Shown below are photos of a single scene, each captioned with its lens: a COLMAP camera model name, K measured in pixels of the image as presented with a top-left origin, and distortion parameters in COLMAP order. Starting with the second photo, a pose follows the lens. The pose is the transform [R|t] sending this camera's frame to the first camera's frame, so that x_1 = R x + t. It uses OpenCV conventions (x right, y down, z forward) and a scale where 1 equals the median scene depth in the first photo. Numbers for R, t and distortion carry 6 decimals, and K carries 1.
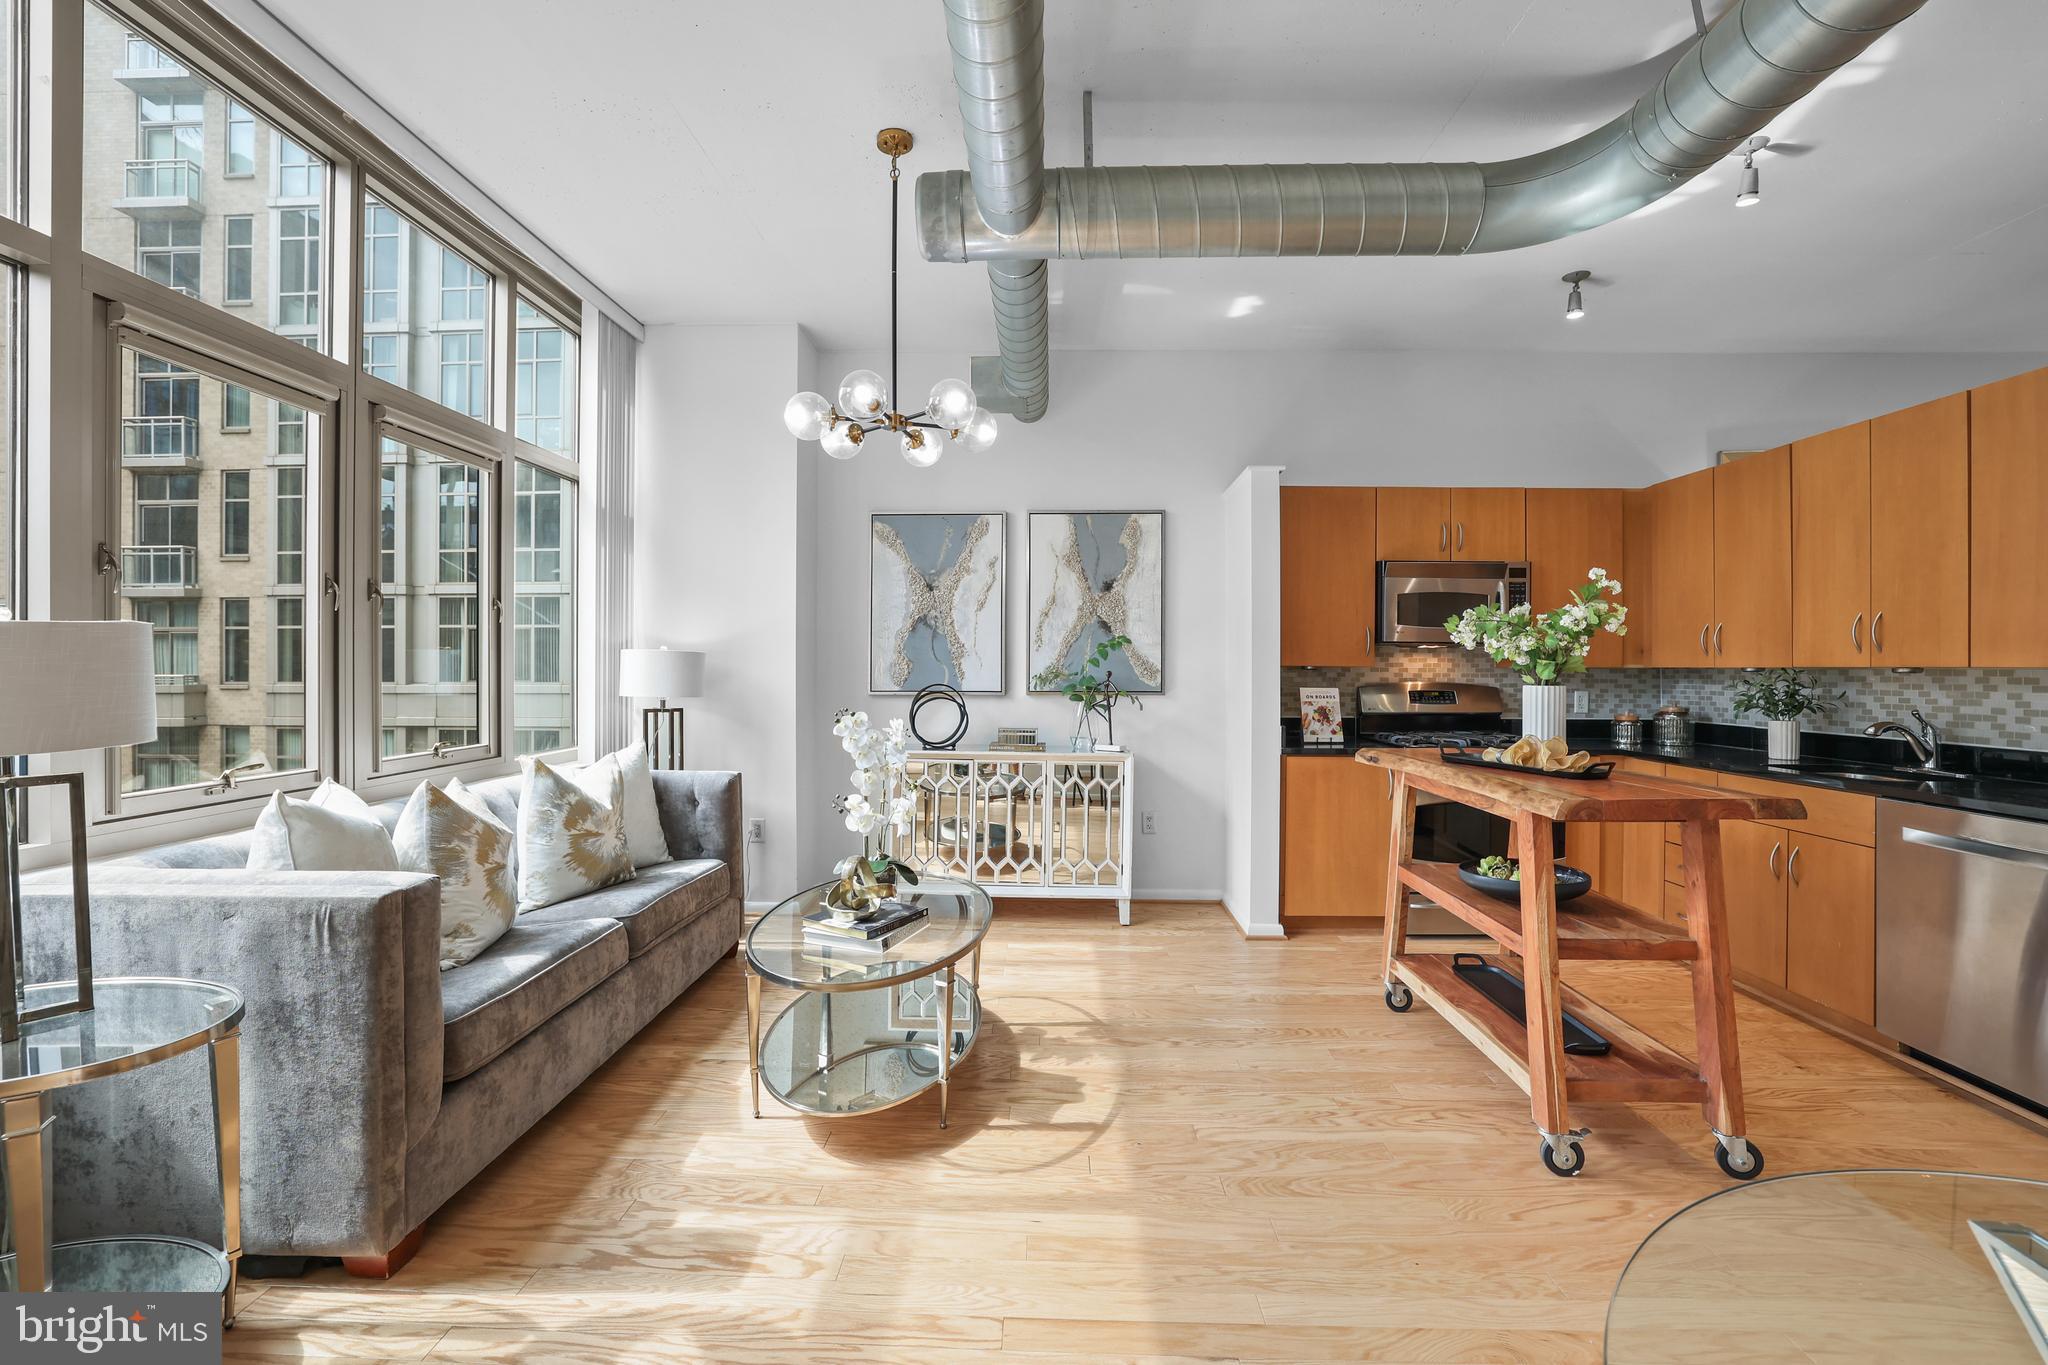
lens RADIAL K [[890.7, 0, 1021.6], [0, 890.7, 662.9], [0, 0, 1]] dist [-0.044718, 0.016571]
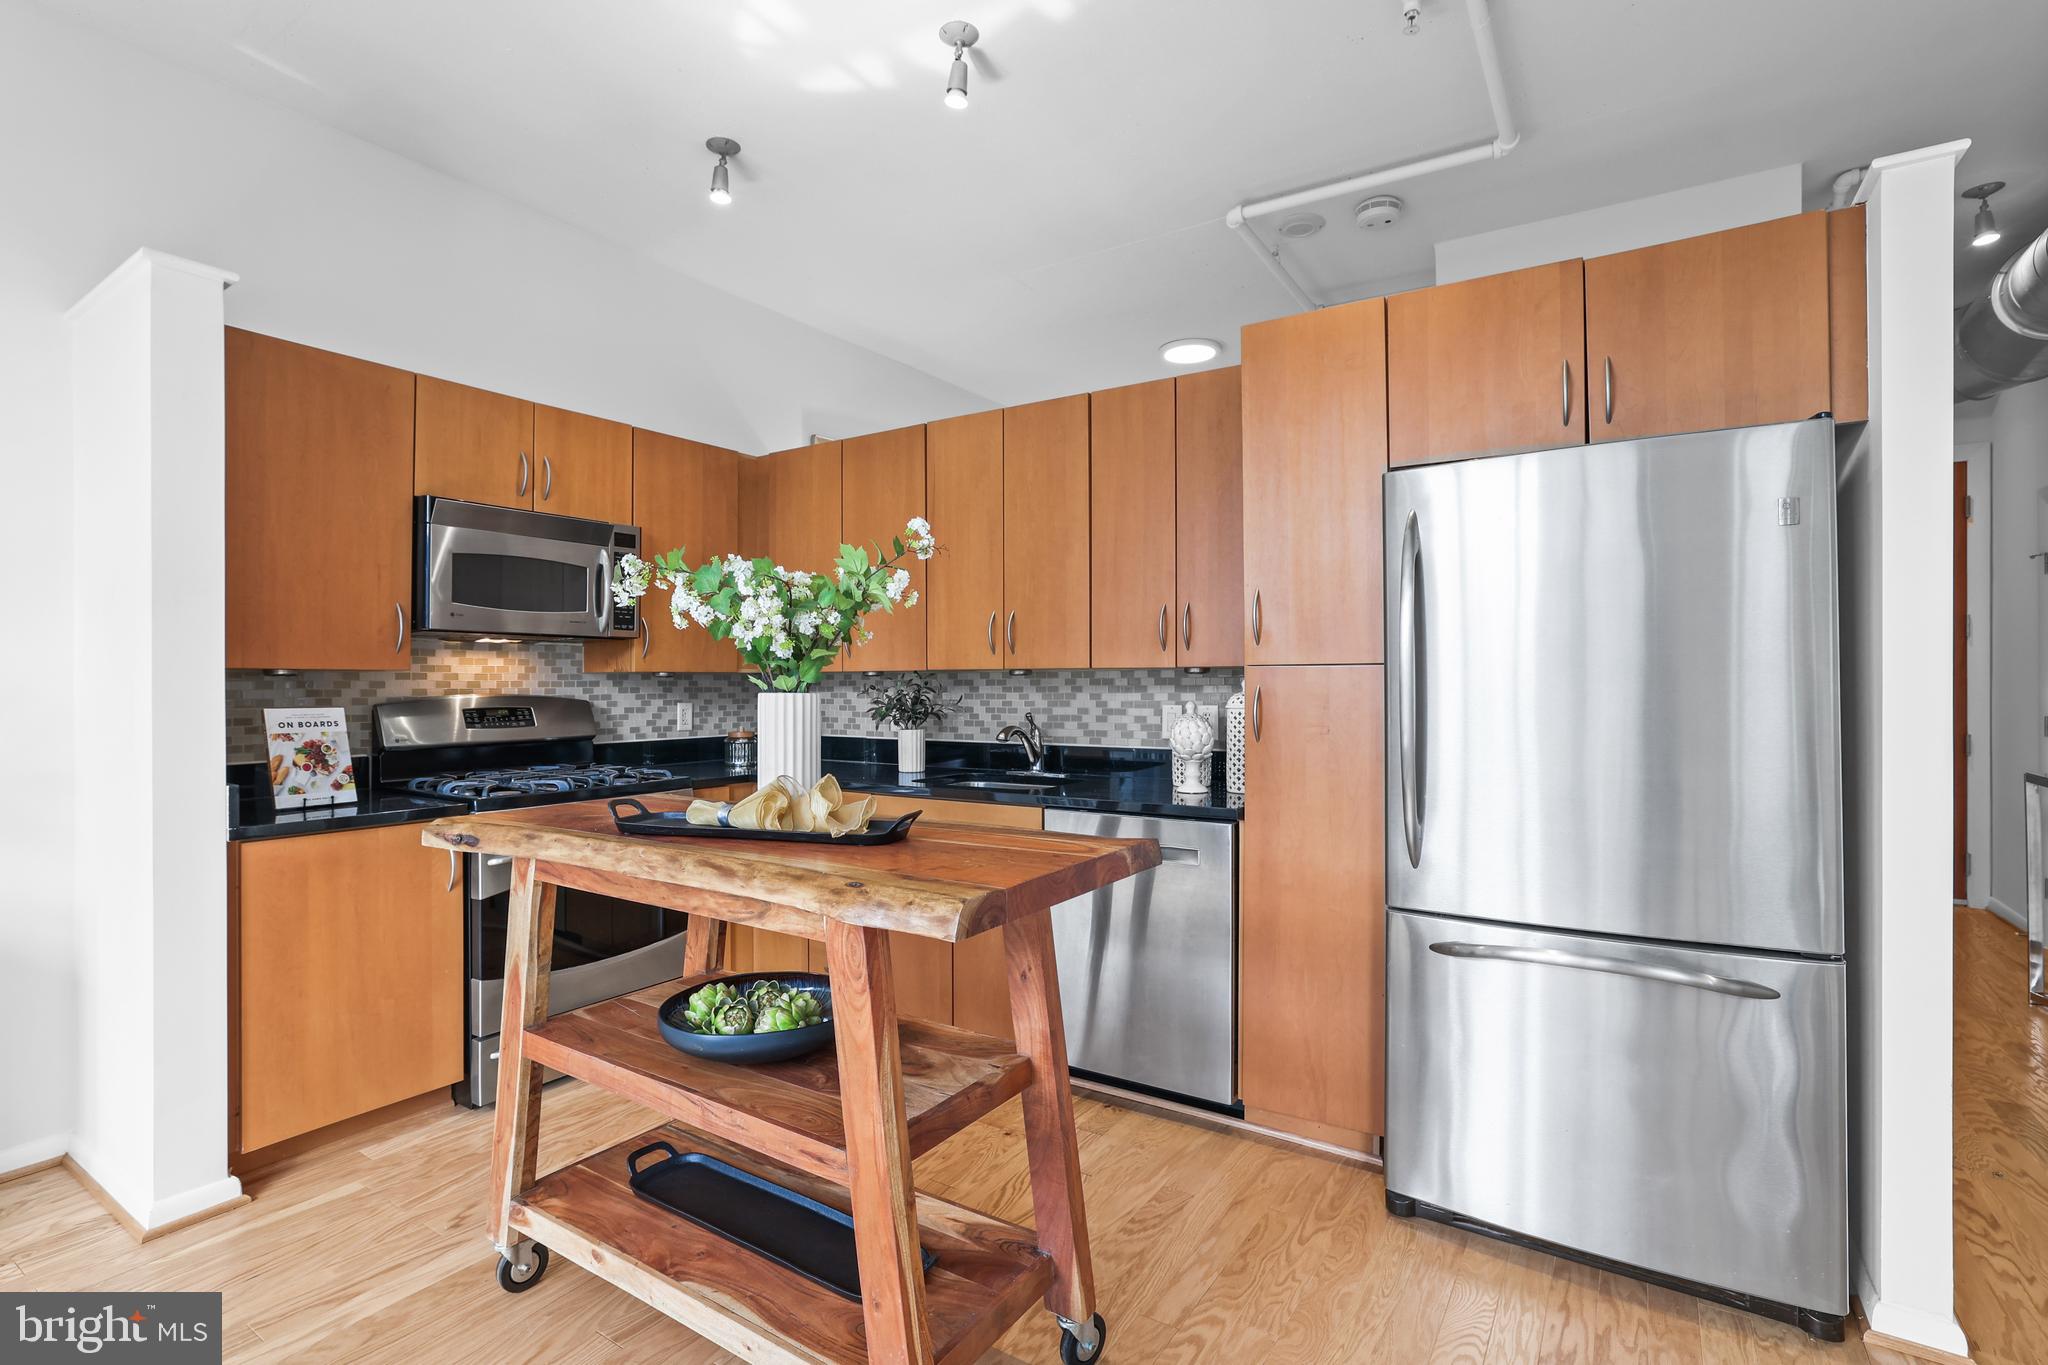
lens RADIAL K [[968.5, 0, 1018.1], [0, 968.5, 677.0], [0, 0, 1]] dist [-0.030492, 0.014041]
pose [[0.524595, -0.002521, 0.851348, 0.066181], [0.001530, 0.999997, 0.002019, 0.009060], [-0.851350, 0.000244, 0.524598, 0.338885]]
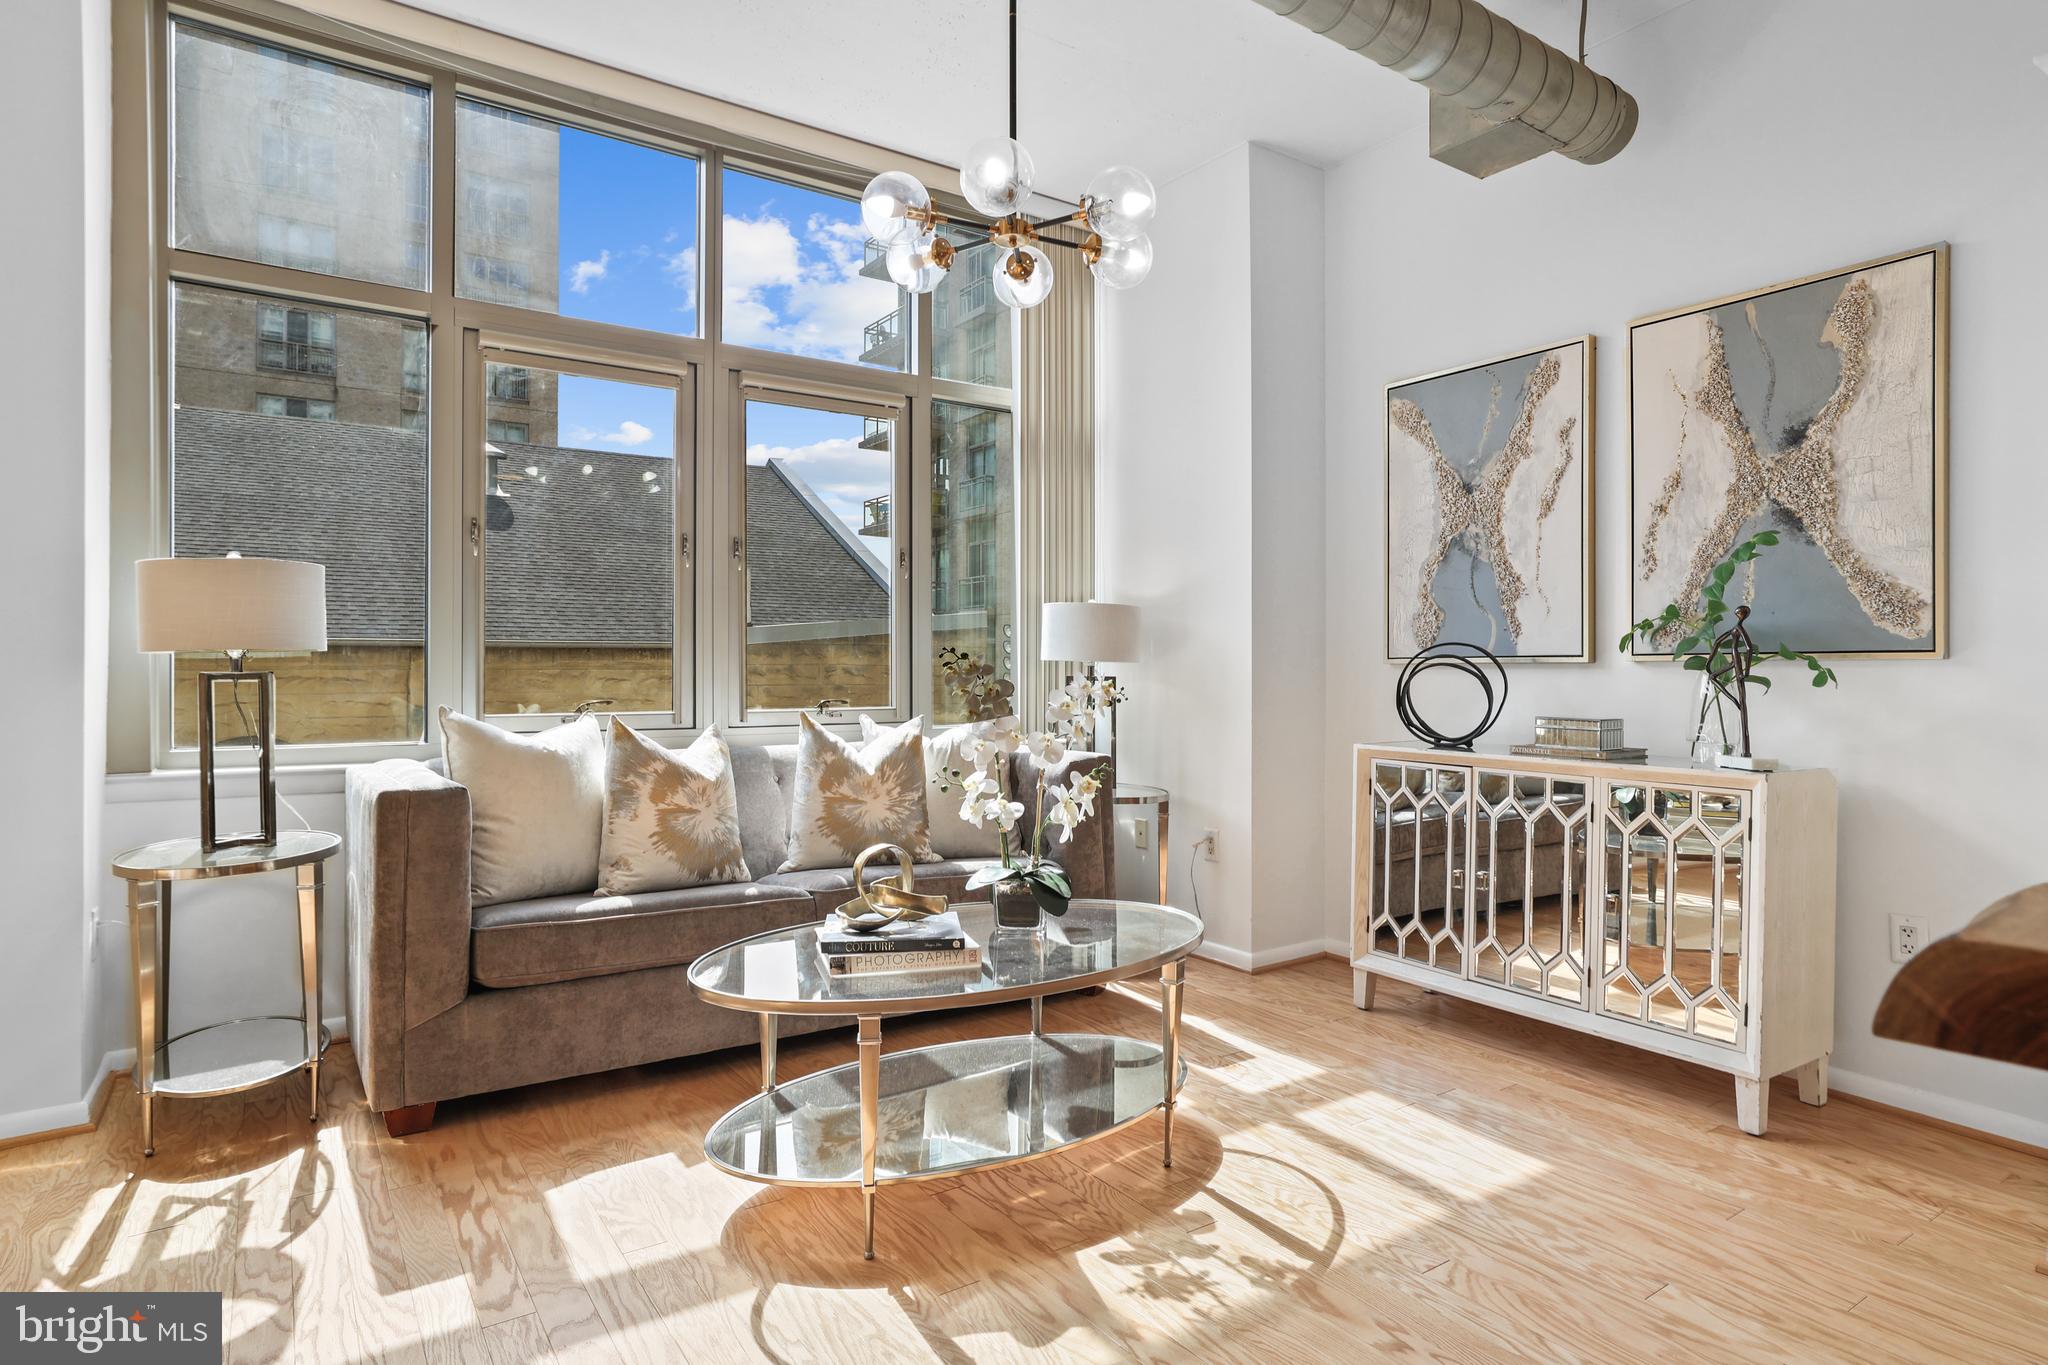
lens RADIAL K [[1109.8, 0, 1021.4], [0, 1109.8, 671.0], [0, 0, 1]] dist [-0.017208, 0.009988]
pose [[0.590667, -0.003471, -0.806908, 0.396775], [0.002660, 0.999994, -0.002354, 0.050561], [0.806911, -0.000755, 0.590672, 0.359483]]
